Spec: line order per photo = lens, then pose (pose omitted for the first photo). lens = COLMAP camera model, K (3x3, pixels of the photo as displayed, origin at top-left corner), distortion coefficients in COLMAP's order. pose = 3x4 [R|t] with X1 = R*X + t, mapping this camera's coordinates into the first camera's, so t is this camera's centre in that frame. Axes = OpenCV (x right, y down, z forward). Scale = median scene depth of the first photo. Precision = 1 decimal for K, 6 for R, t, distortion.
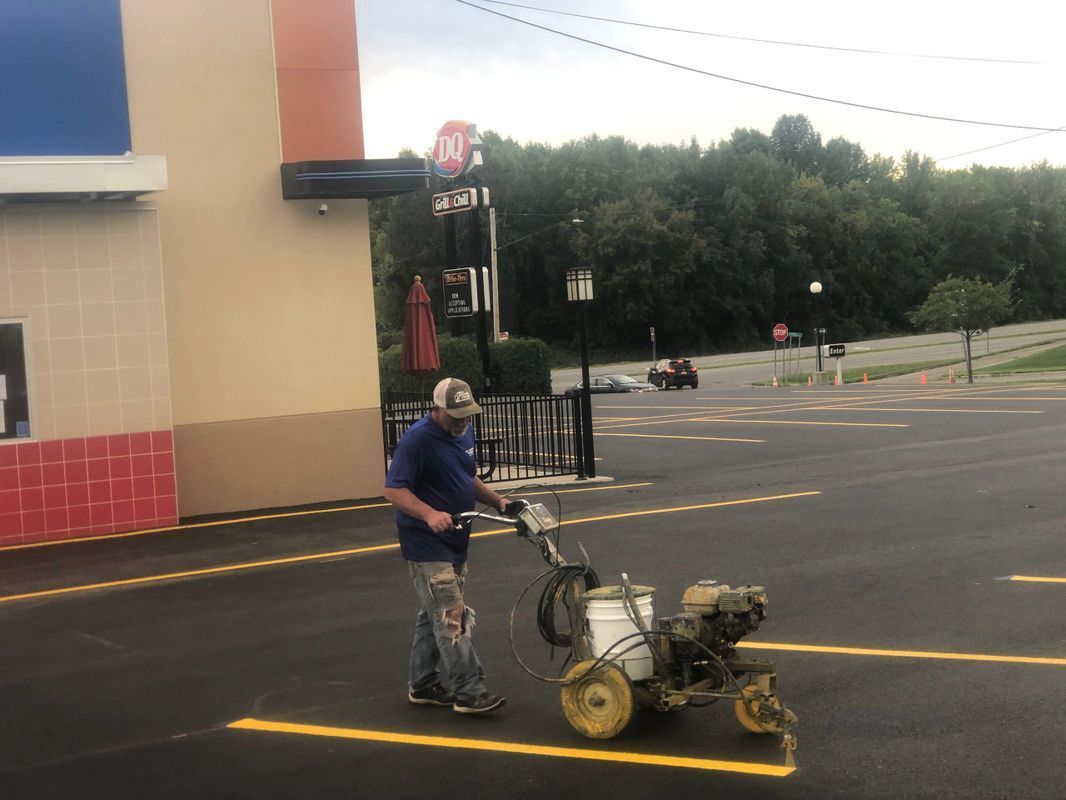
lens RADIAL K [[1748.4, 0, 533.0], [0, 1748.4, 400.0], [0, 0, 1]] dist [-0.005702, 0.006744]
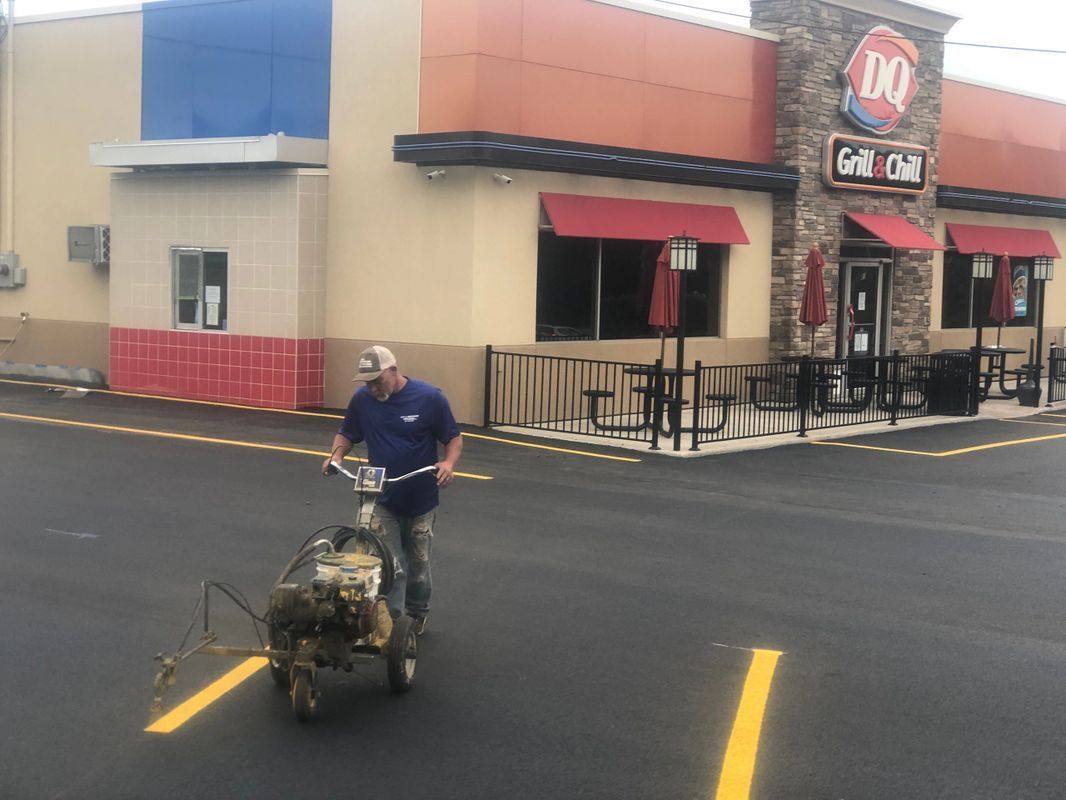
lens RADIAL K [[1748.4, 0, 533.0], [0, 1748.4, 400.0], [0, 0, 1]] dist [-0.005702, 0.006744]
pose [[0.339252, 0.143564, -0.929676, 1.129200], [-0.090856, 0.988666, 0.119519, -0.115508], [0.936298, 0.043919, 0.348451, 0.712062]]
